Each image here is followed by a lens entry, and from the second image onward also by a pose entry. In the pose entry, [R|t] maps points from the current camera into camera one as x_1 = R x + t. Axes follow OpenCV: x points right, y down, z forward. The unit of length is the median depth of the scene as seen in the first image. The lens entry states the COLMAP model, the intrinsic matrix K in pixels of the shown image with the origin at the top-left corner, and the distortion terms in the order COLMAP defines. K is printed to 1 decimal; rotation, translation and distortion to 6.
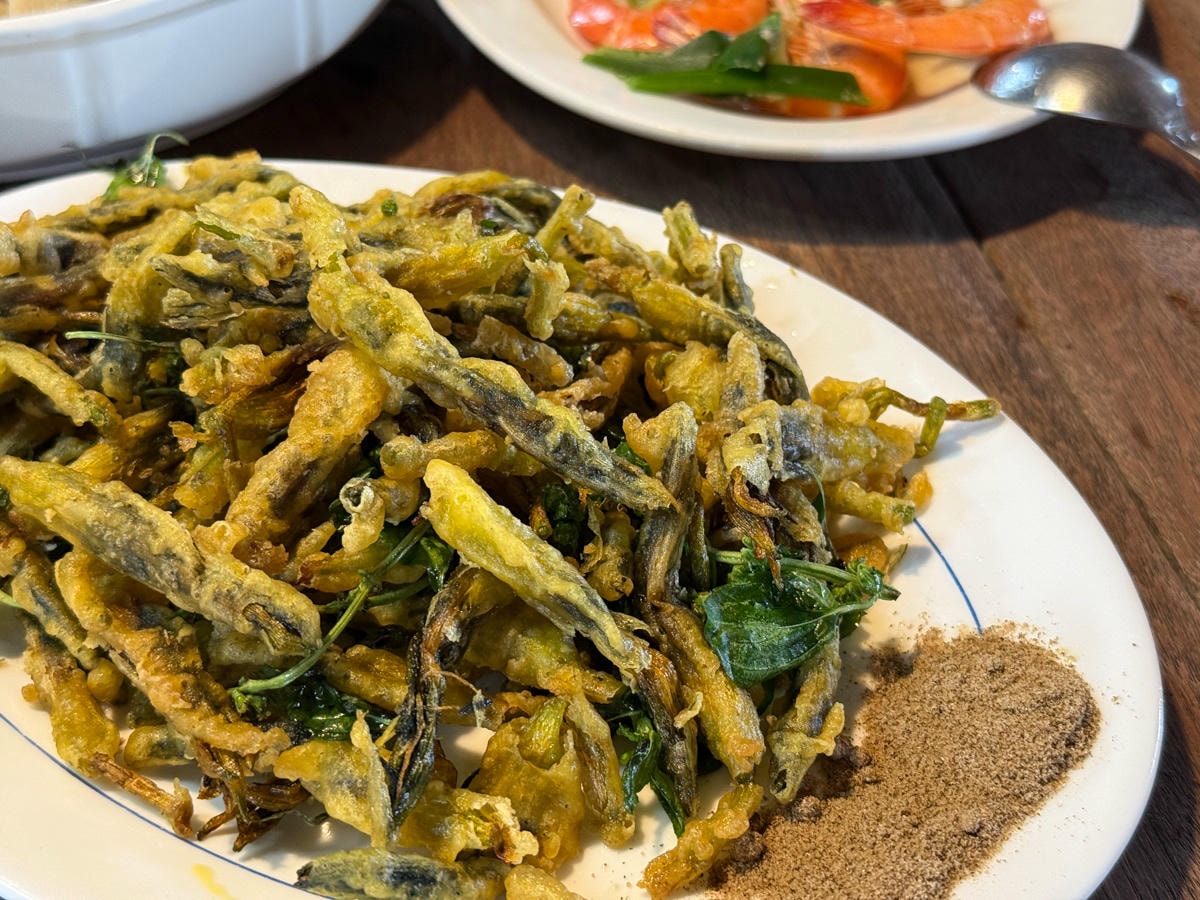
lens RADIAL K [[1726.0, 0, 600.0], [0, 1726.0, 450.0], [0, 0, 1]] dist [0.039892, -0.200660]
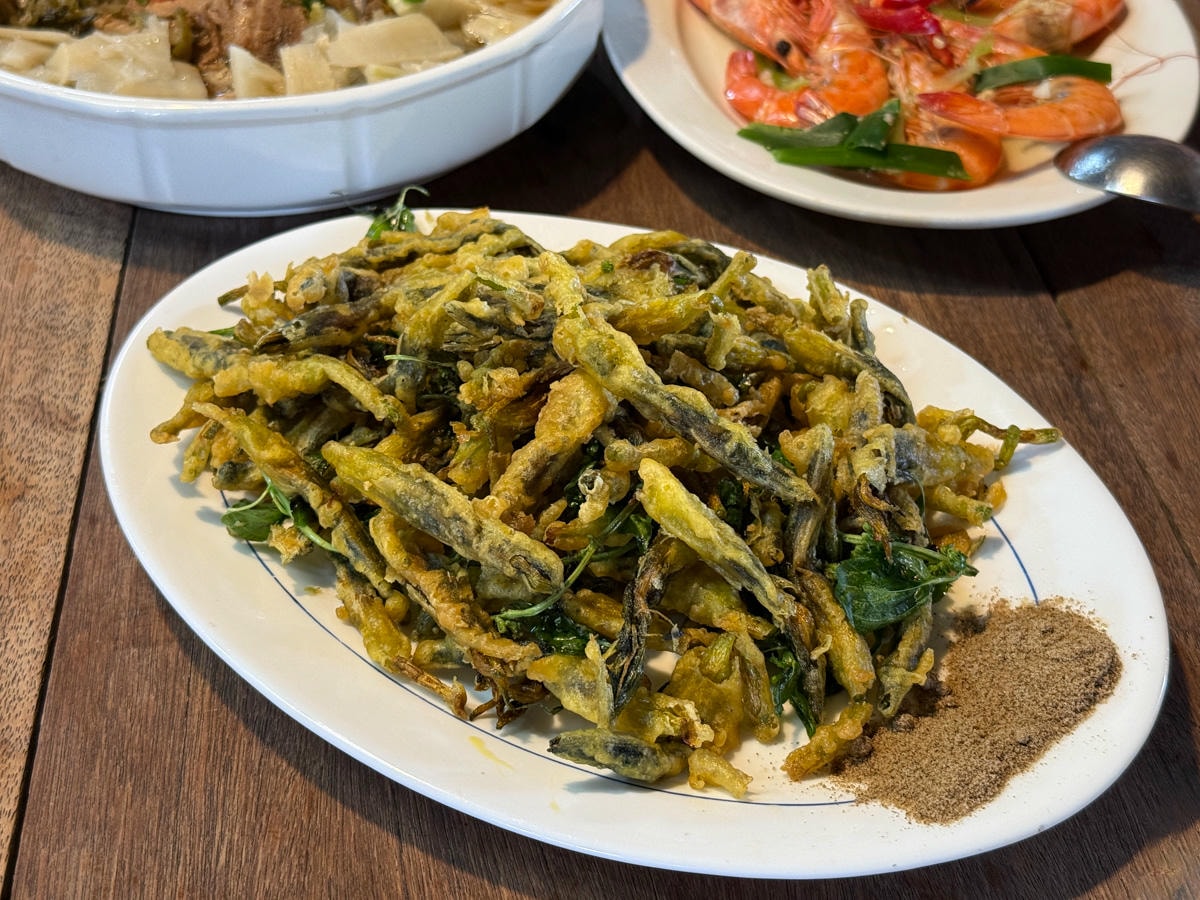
lens RADIAL K [[1709.8, 0, 600.0], [0, 1709.8, 450.0], [0, 0, 1]] dist [0.024641, -0.022796]
pose [[0.998027, 0.044899, -0.043899, -0.070248], [-0.044355, 0.998927, 0.013284, -0.017425], [0.044449, -0.011310, 0.998948, -0.364914]]
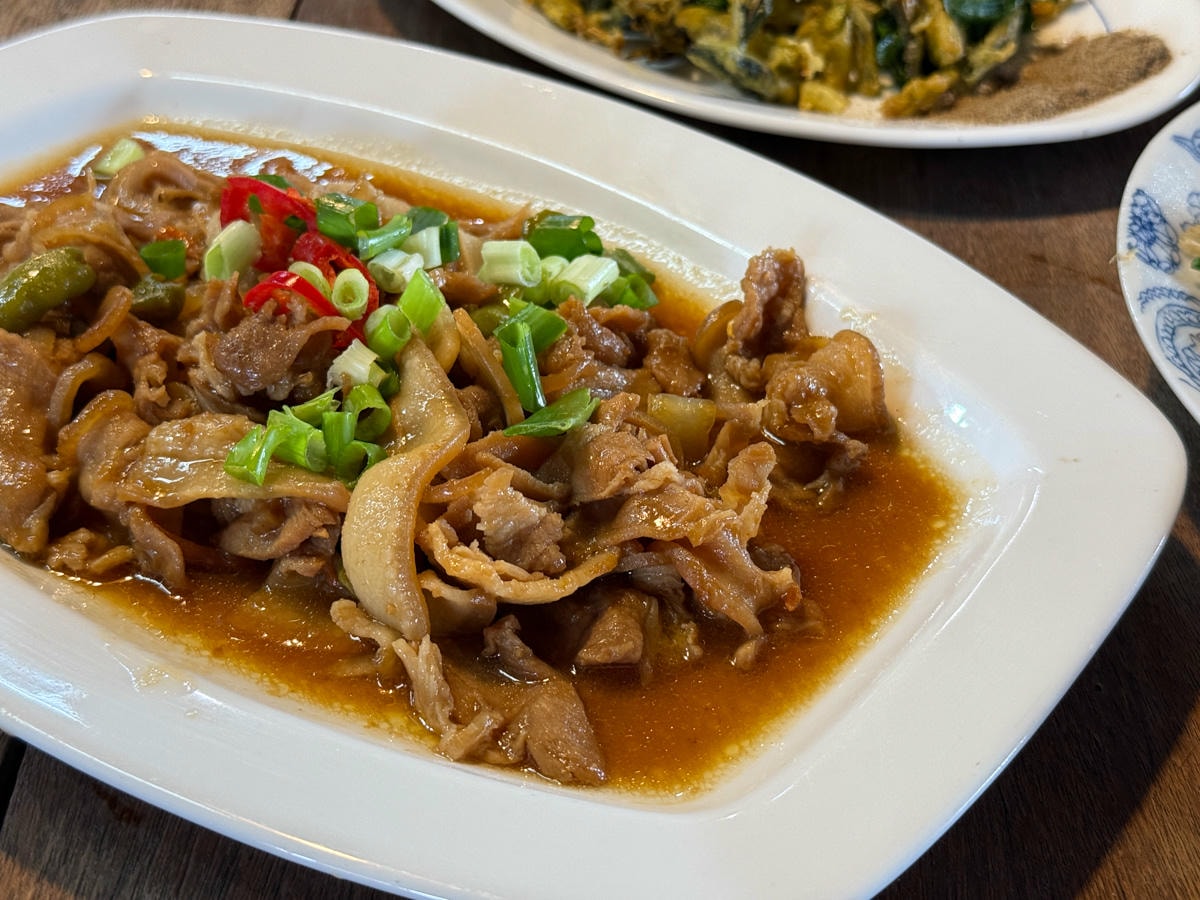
lens RADIAL K [[1761.1, 0, 600.0], [0, 1761.1, 450.0], [0, 0, 1]] dist [0.005087, -0.070662]
pose [[0.981748, 0.134096, -0.134870, 0.030572], [-0.135794, 0.990731, -0.003434, 0.583042], [0.133160, 0.021686, 0.990857, -0.693177]]
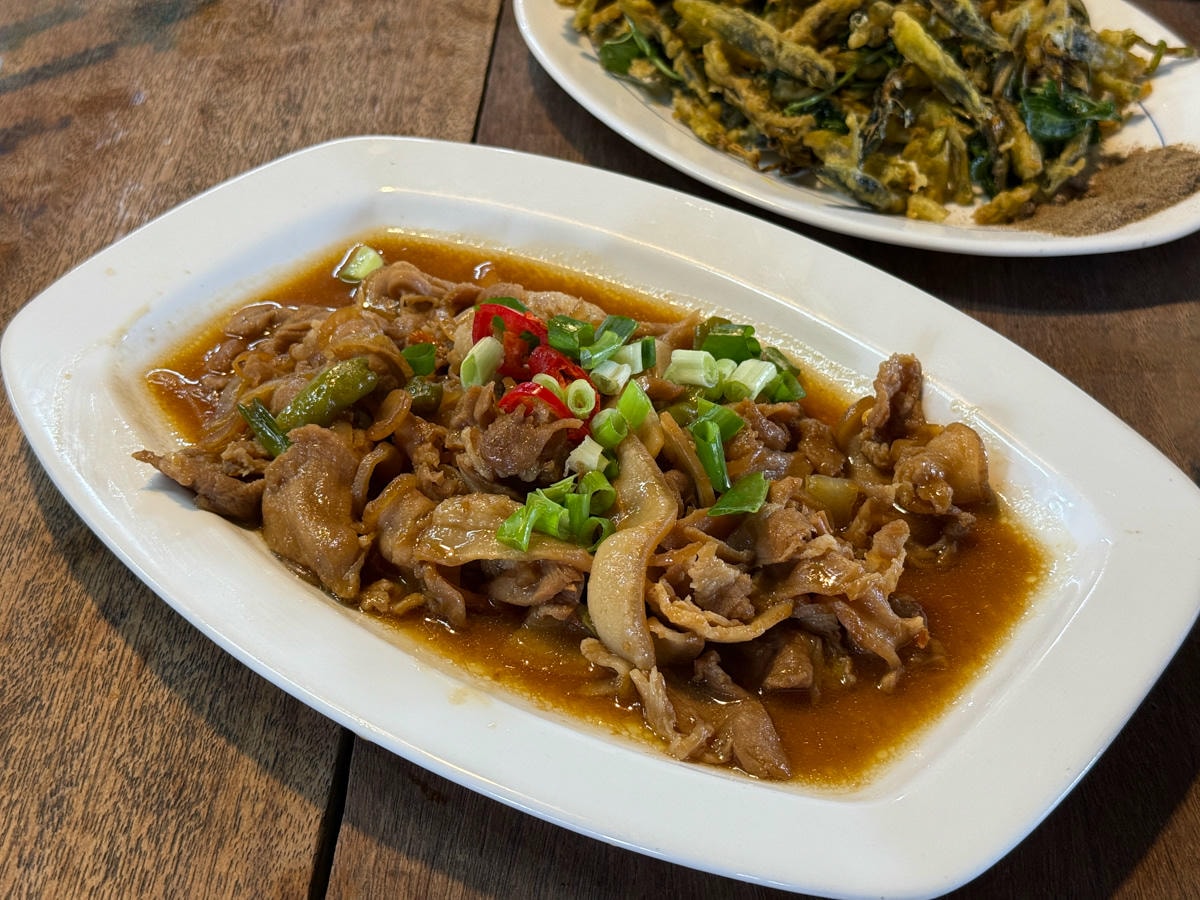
lens RADIAL K [[1726.0, 0, 600.0], [0, 1726.0, 450.0], [0, 0, 1]] dist [0.039892, -0.200660]
pose [[0.977203, 0.143008, -0.156916, -0.043749], [-0.141682, 0.989717, 0.019663, 0.511899], [0.158115, 0.003017, 0.987416, -1.033346]]
